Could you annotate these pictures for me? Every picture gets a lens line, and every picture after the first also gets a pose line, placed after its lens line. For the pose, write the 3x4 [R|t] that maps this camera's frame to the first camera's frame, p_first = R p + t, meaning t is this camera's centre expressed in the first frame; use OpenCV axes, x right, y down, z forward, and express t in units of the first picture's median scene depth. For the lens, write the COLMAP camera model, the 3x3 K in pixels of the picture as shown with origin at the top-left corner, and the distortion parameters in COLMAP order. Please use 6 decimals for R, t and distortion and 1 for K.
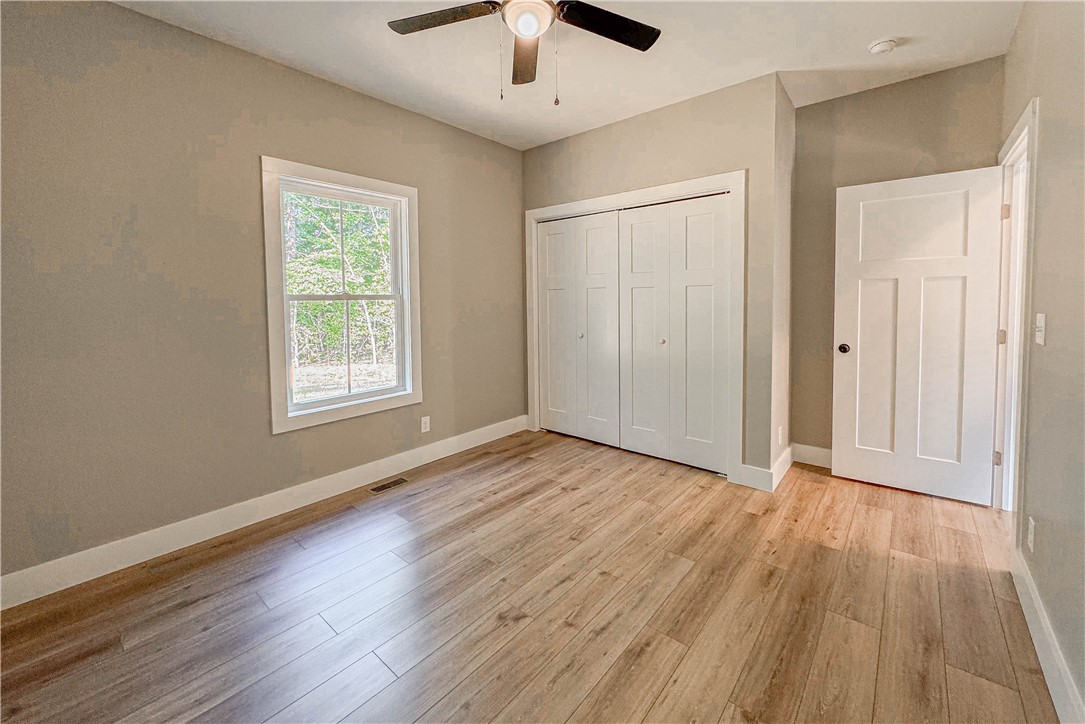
lens RADIAL K [[432.9, 0, 542.8], [0, 432.9, 317.4], [0, 0, 1]] dist [-0.001397, 0.000605]
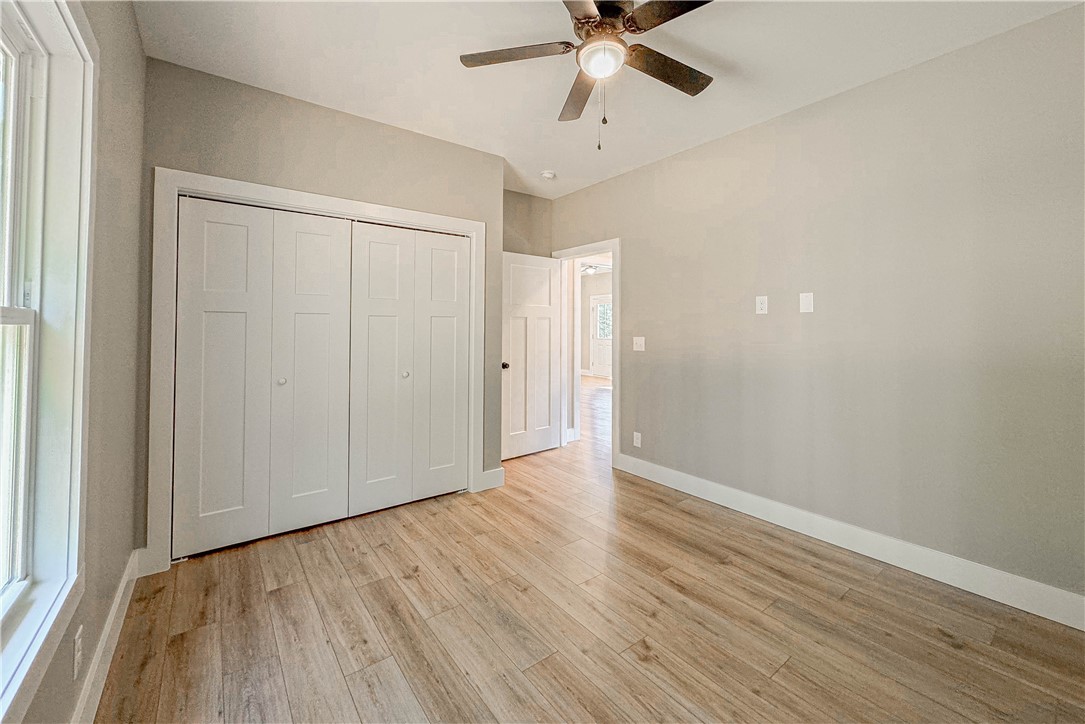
lens RADIAL K [[432.9, 0, 542.8], [0, 432.9, 317.4], [0, 0, 1]] dist [-0.001397, 0.000605]
pose [[0.204716, 0.035834, 0.978165, -0.661154], [0.034959, 0.998424, -0.043893, -0.018465], [-0.978197, 0.043181, 0.203140, 0.592019]]
